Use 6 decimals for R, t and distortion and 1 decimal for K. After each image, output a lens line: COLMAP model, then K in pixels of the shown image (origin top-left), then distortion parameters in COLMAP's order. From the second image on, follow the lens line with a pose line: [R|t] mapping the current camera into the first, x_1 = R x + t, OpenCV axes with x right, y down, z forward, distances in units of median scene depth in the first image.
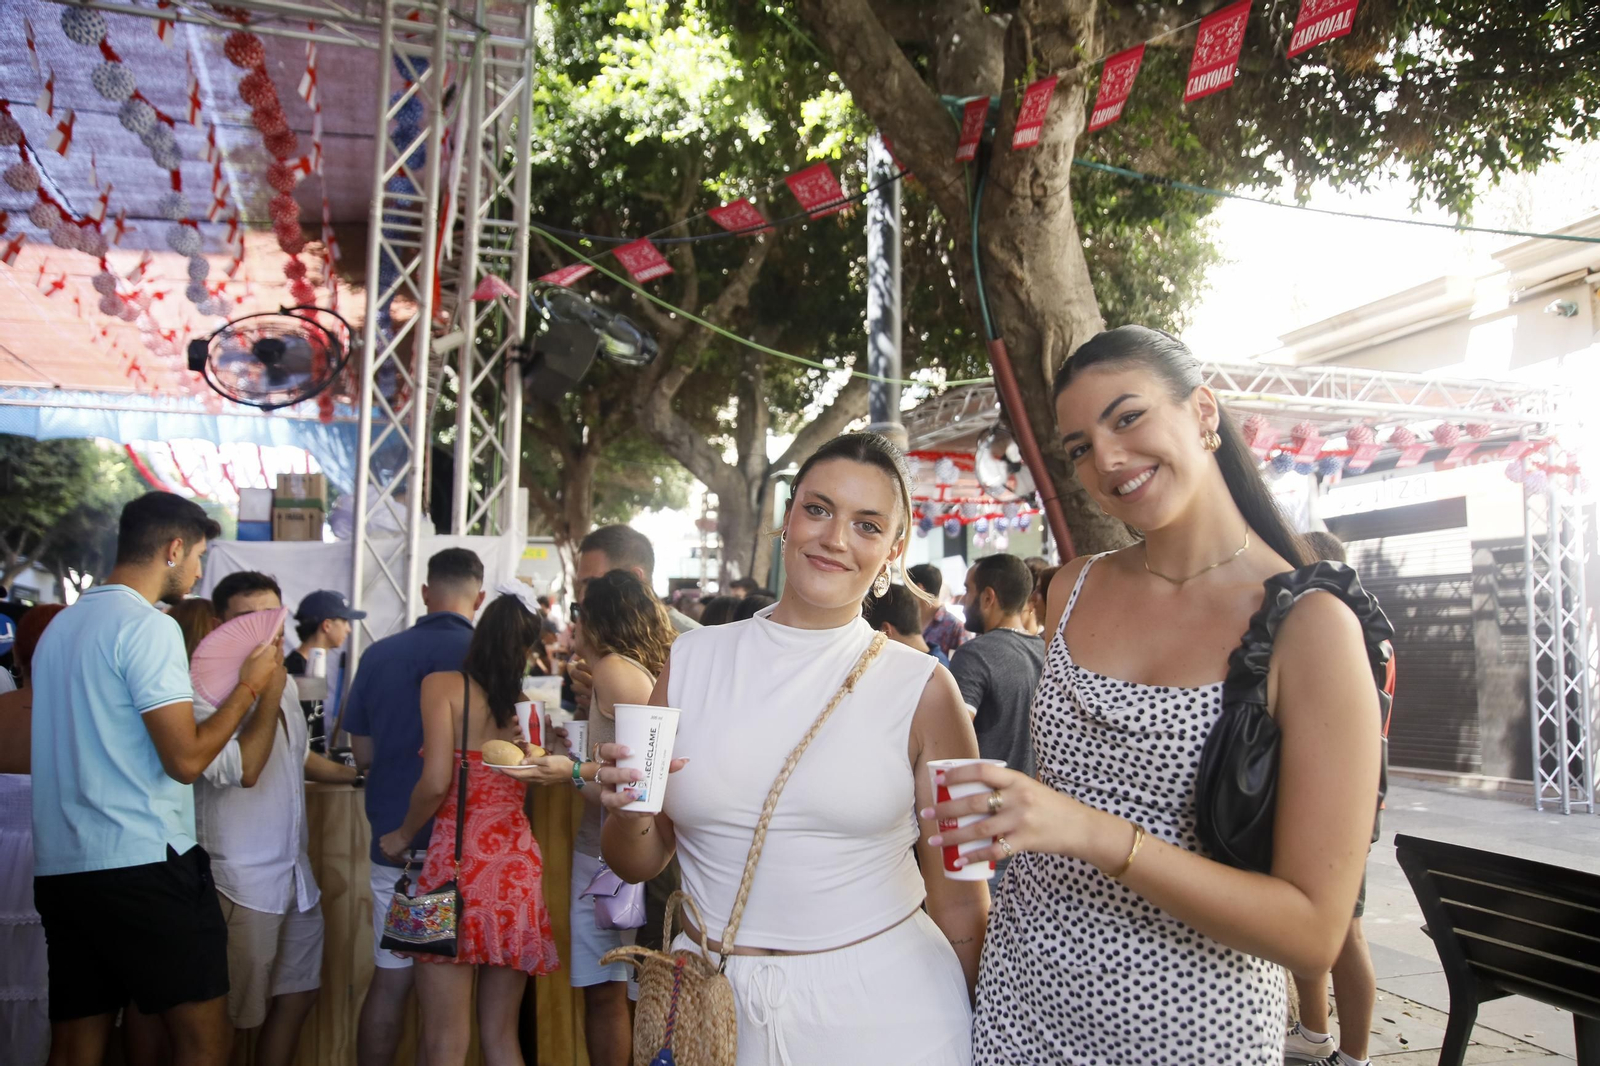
lens RADIAL K [[1271.7, 0, 795.7], [0, 1271.7, 525.0], [0, 0, 1]] dist [0.002280, 0.011216]
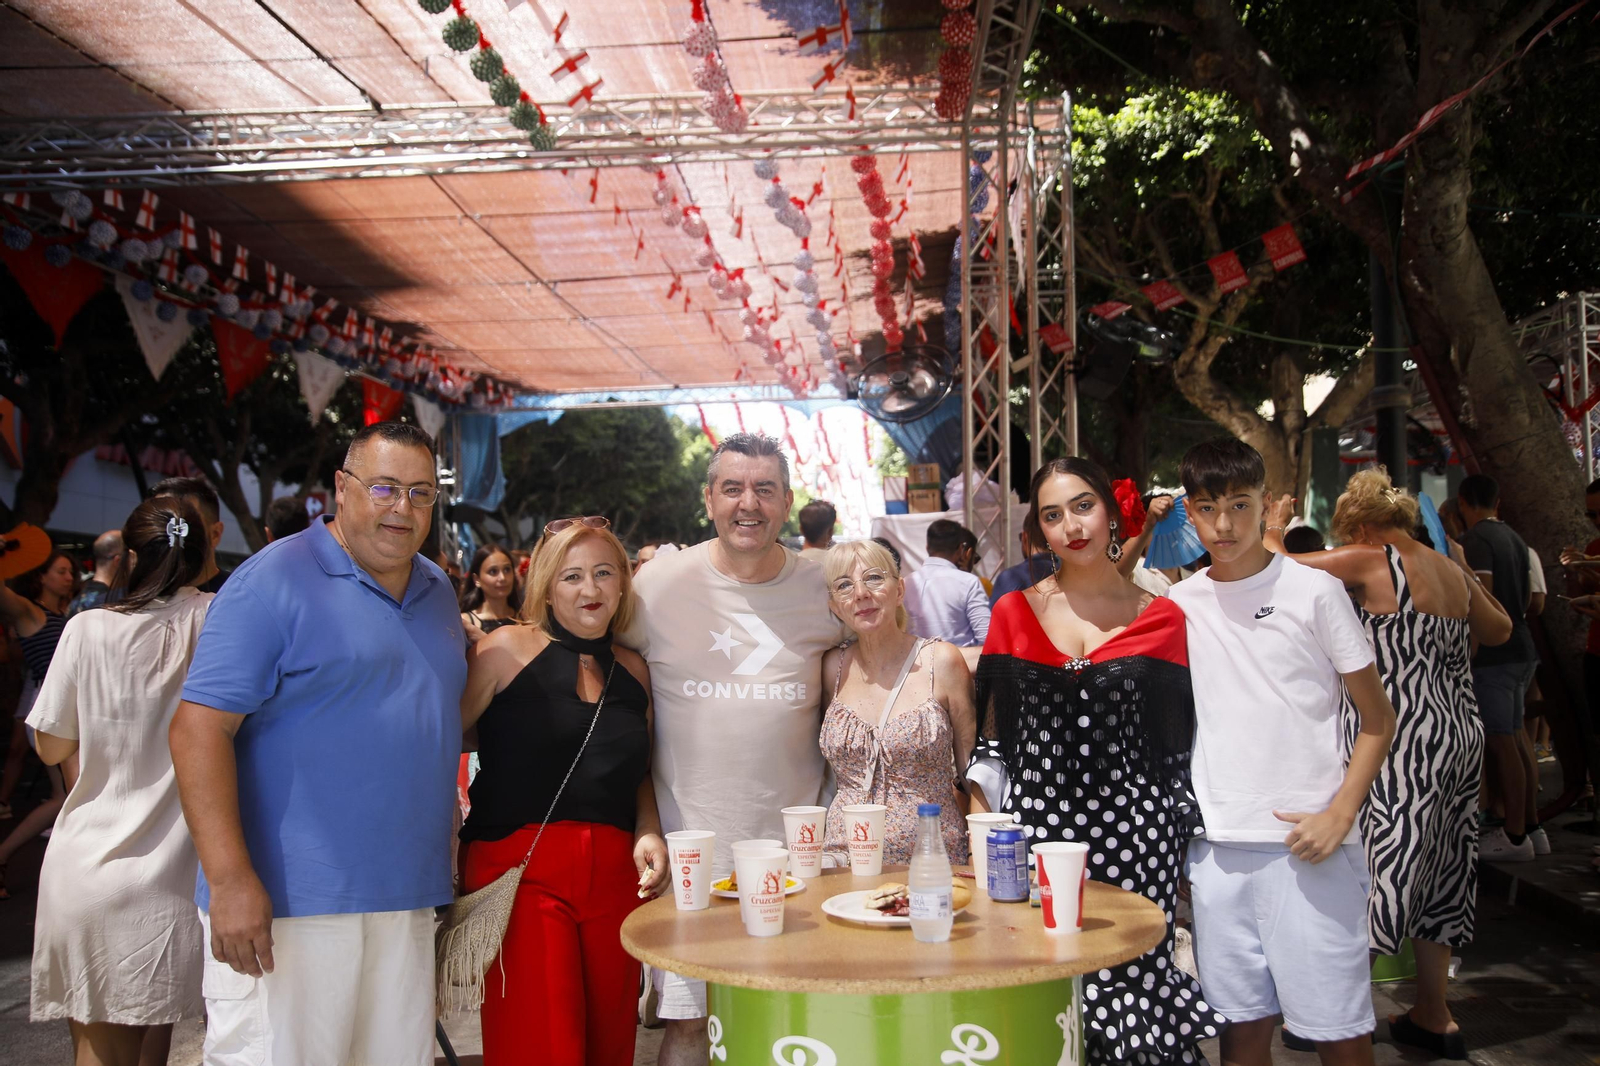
lens RADIAL K [[1601.1, 0, 797.4], [0, 1601.1, 526.1], [0, 0, 1]] dist [0.057836, 0.000000]
pose [[0.924539, -0.047436, -0.378123, 0.145077], [0.061911, 0.997738, 0.026209, -0.028310], [0.376024, -0.047641, 0.925384, -0.682026]]
